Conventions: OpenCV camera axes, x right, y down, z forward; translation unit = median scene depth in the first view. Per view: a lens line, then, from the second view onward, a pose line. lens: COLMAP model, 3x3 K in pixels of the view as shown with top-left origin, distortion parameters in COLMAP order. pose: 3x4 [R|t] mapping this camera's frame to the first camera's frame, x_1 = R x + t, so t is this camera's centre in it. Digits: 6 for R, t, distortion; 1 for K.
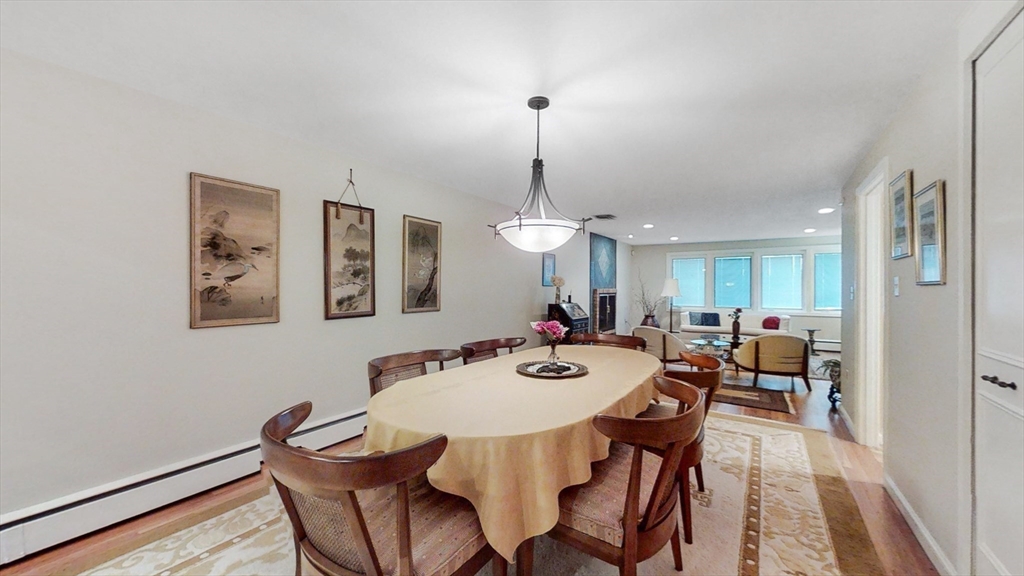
lens RADIAL K [[385.9, 0, 509.6], [0, 385.9, 294.6], [0, 0, 1]] dist [-0.000640, -0.000061]
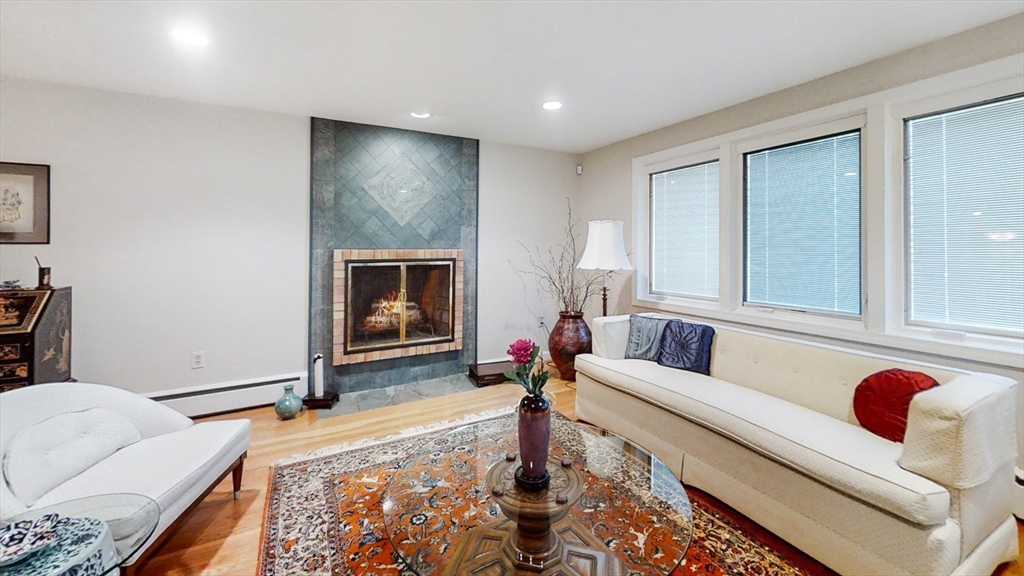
lens RADIAL K [[400.4, 0, 514.3], [0, 400.4, 244.3], [0, 0, 1]] dist [0.000454, 0.000141]
pose [[0.871925, -0.009249, -0.489553, 0.561563], [-0.003201, 0.999693, -0.024589, -0.009909], [0.489630, 0.023007, 0.871627, 0.649628]]
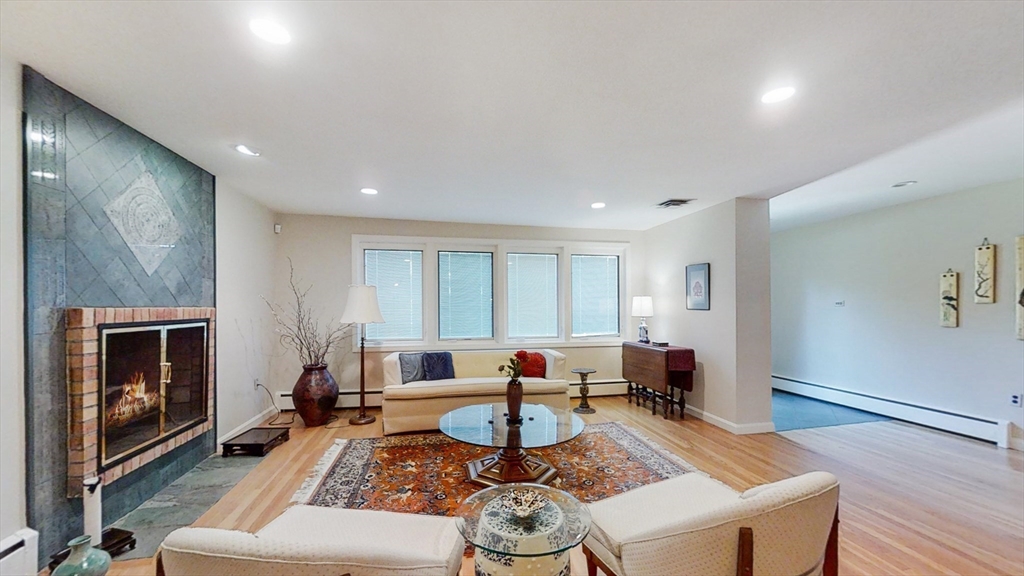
lens RADIAL K [[392.2, 0, 512.0], [0, 392.2, 308.2], [0, 0, 1]] dist [0.000108, 0.000009]
pose [[0.720373, -0.005290, 0.693567, 0.230196], [0.011708, 0.999921, -0.004533, -0.009449], [-0.693488, 0.011386, 0.720378, 0.556400]]
